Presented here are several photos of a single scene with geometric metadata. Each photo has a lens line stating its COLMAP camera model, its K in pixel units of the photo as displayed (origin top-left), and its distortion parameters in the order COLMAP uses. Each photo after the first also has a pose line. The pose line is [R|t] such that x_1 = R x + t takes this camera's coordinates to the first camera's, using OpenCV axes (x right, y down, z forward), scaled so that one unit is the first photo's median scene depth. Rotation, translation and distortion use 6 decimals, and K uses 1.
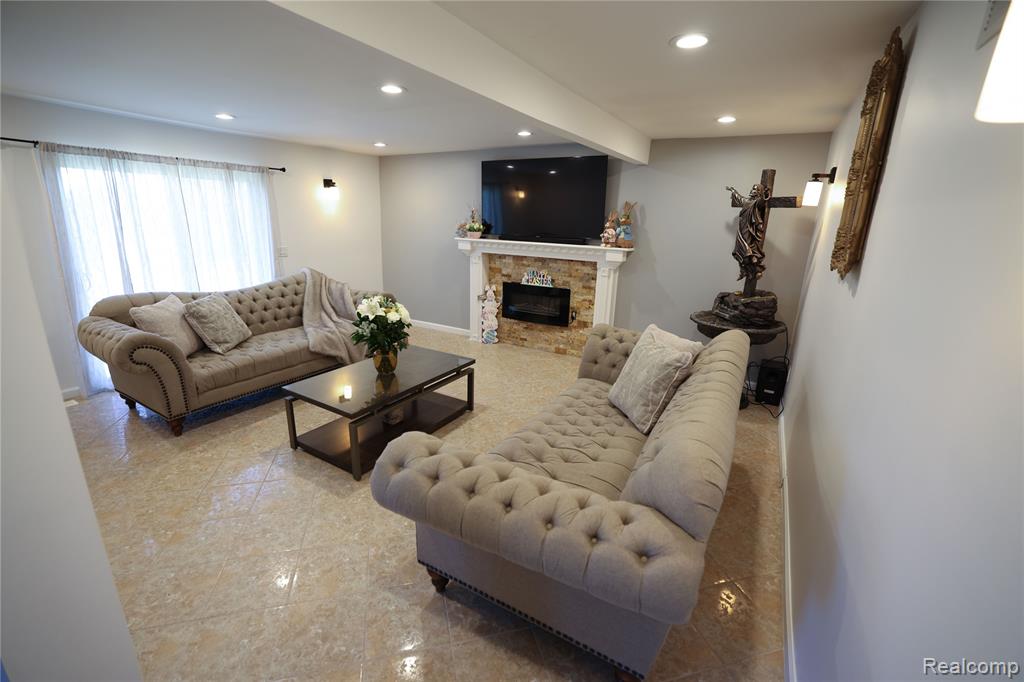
lens RADIAL K [[429.4, 0, 512.0], [0, 429.4, 341.0], [0, 0, 1]] dist [-0.041997, 0.012527]
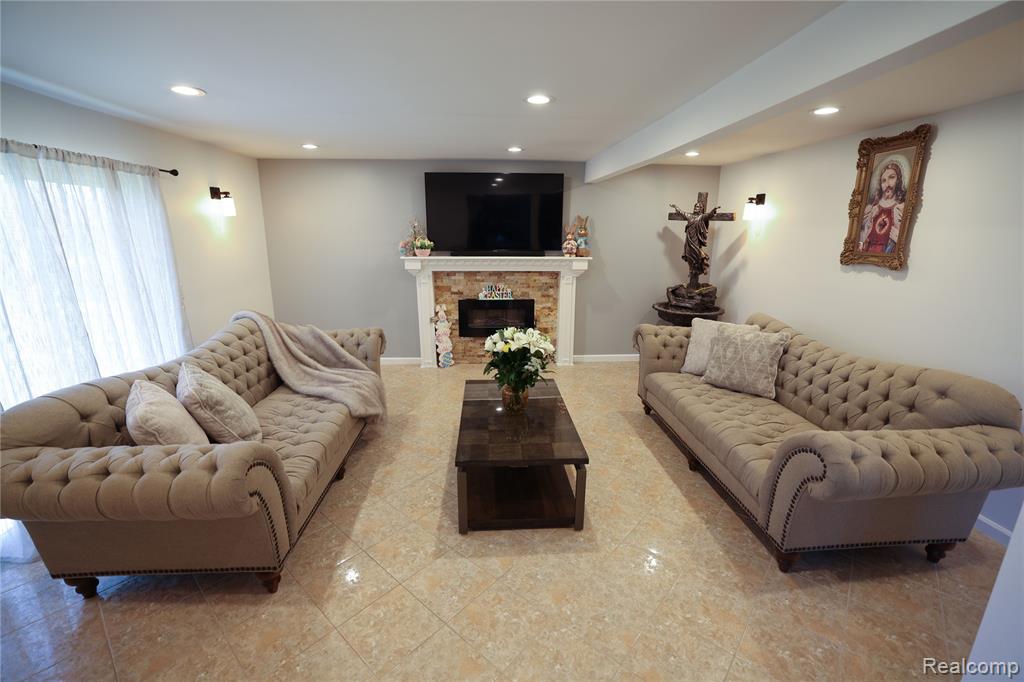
lens RADIAL K [[429.4, 0, 512.0], [0, 429.4, 341.0], [0, 0, 1]] dist [-0.041997, 0.012527]
pose [[0.828962, -0.163609, 0.534840, -0.465212], [0.171511, 0.984548, 0.035348, -0.064523], [-0.532358, 0.062429, 0.844214, 0.148617]]
